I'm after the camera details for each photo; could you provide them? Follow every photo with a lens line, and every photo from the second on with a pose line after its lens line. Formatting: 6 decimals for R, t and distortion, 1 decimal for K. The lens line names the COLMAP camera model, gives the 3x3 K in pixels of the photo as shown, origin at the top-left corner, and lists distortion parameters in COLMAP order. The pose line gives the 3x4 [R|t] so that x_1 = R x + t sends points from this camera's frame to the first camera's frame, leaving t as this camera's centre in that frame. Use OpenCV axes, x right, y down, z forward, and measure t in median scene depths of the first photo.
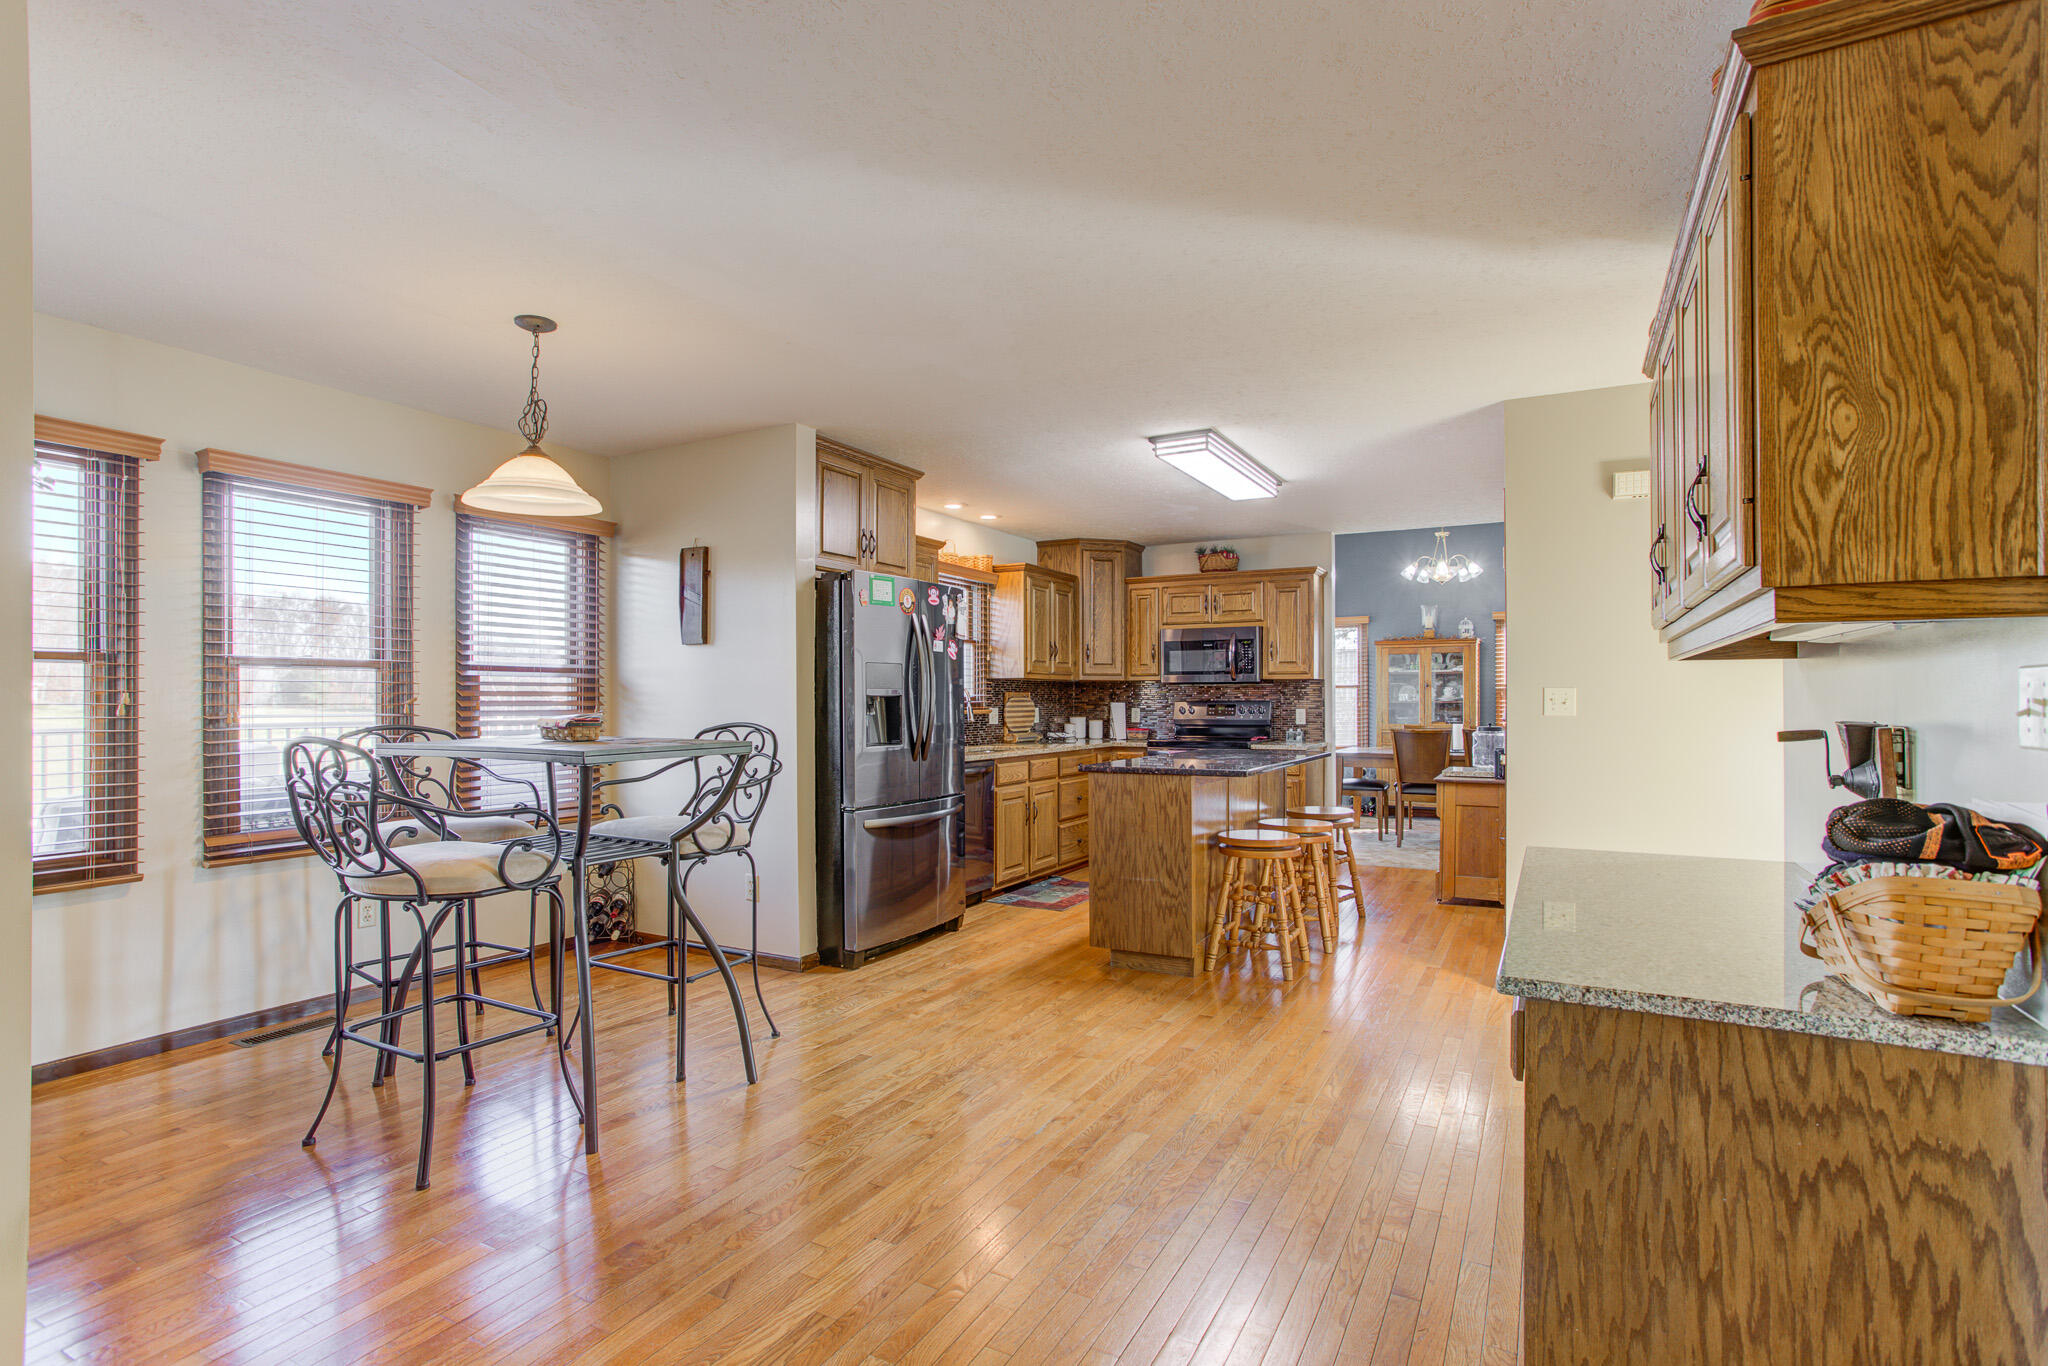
lens RADIAL K [[1027.6, 0, 1027.8], [0, 1027.6, 670.3], [0, 0, 1]] dist [-0.051925, 0.048925]
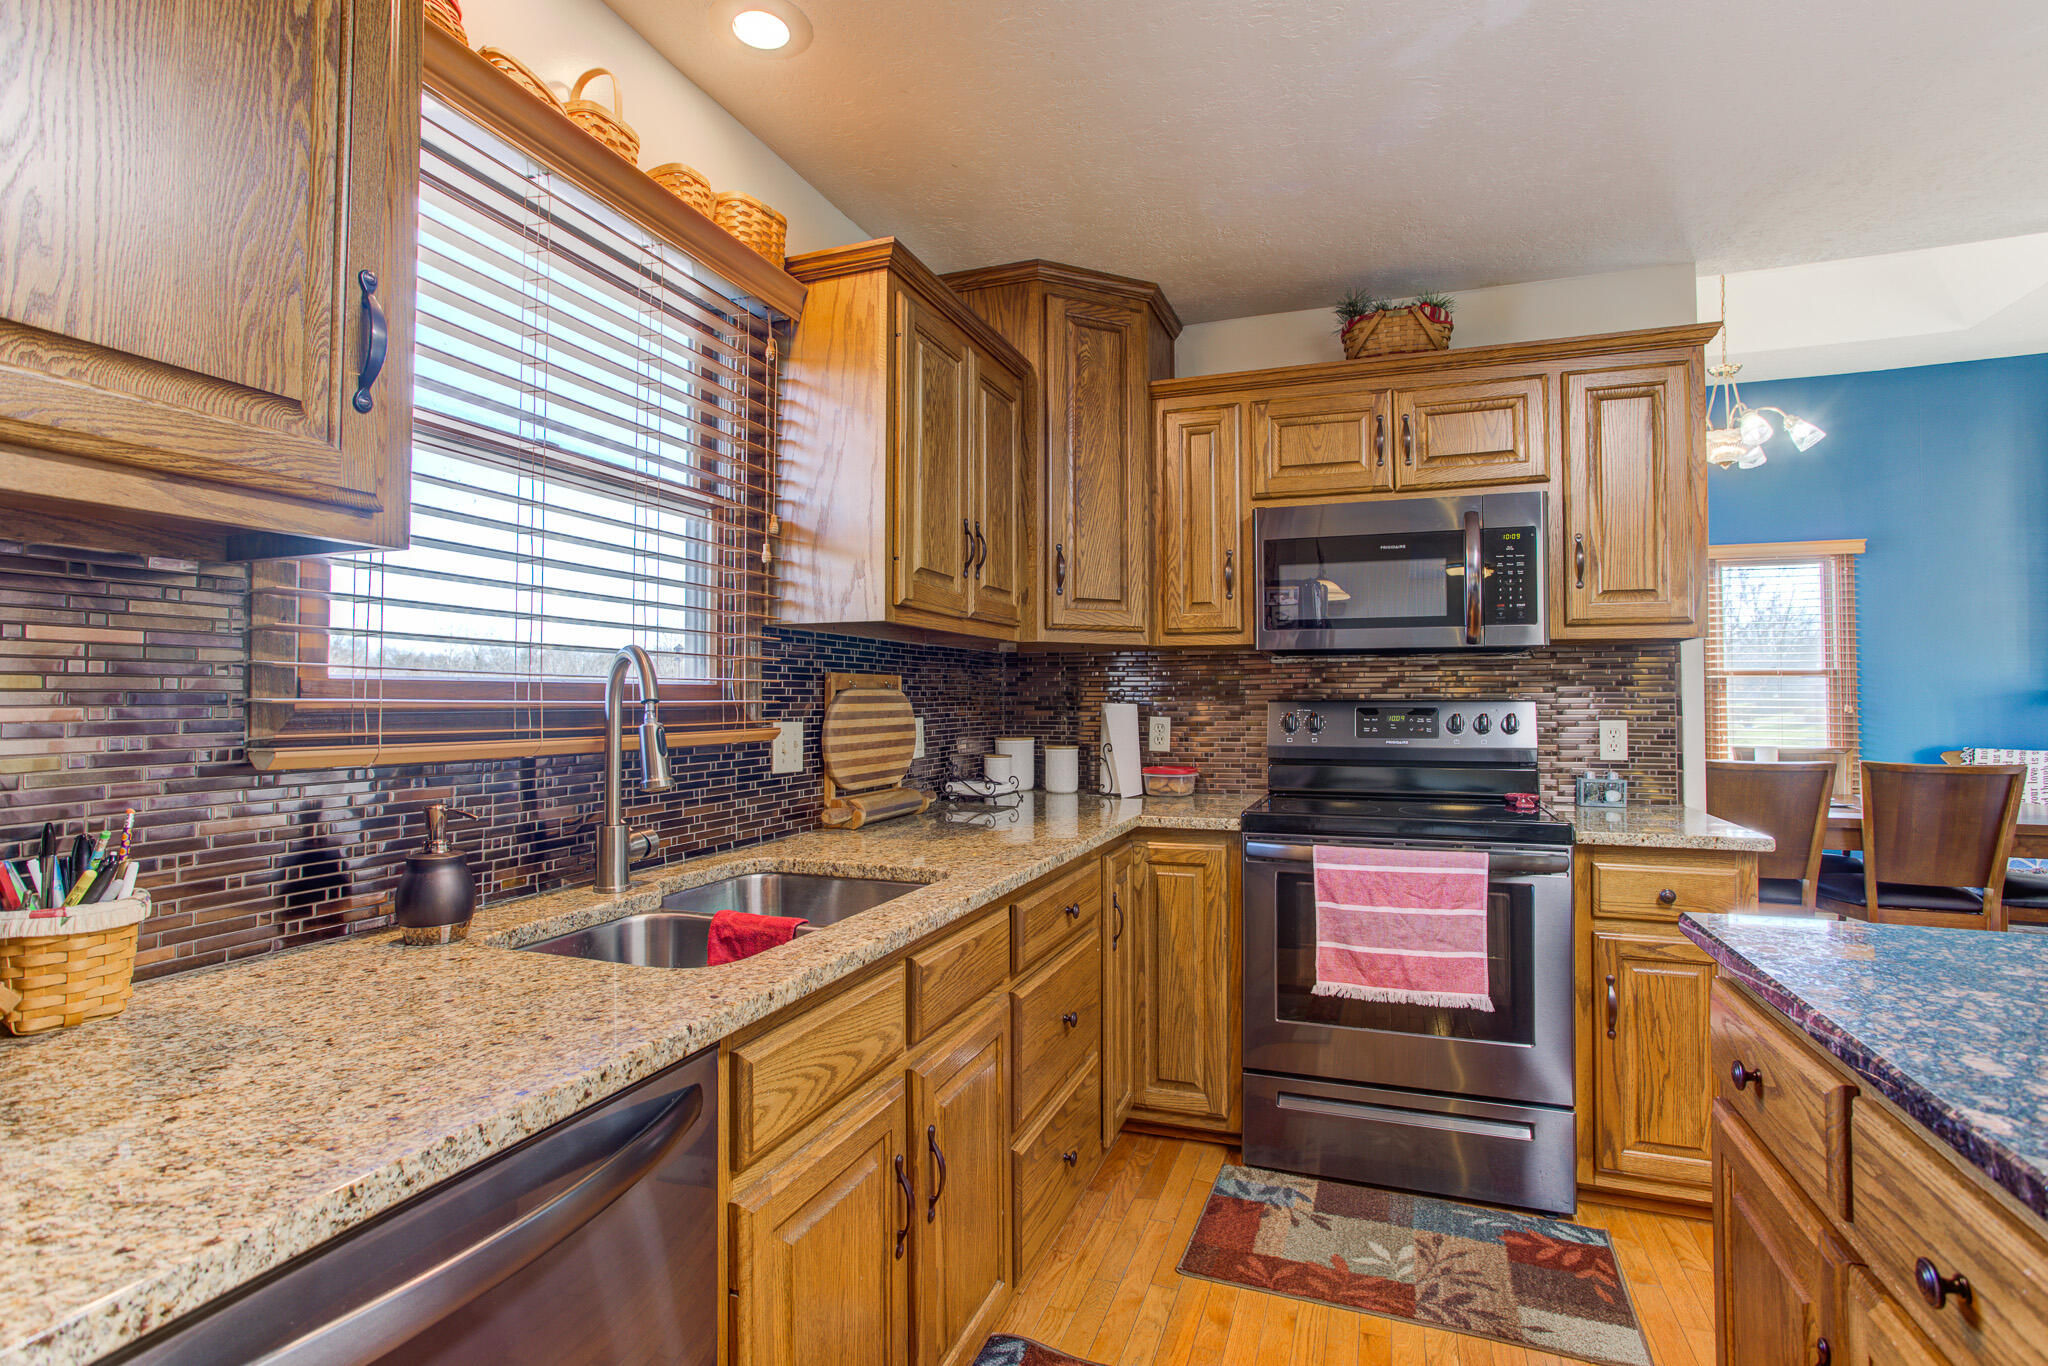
lens RADIAL K [[1027.6, 0, 1027.8], [0, 1027.6, 670.3], [0, 0, 1]] dist [-0.051925, 0.048925]
pose [[0.990137, 0.005100, 0.140013, -0.004199], [-0.004895, 0.999986, -0.001814, 0.020485], [-0.140020, 0.001111, 0.990148, 0.651275]]
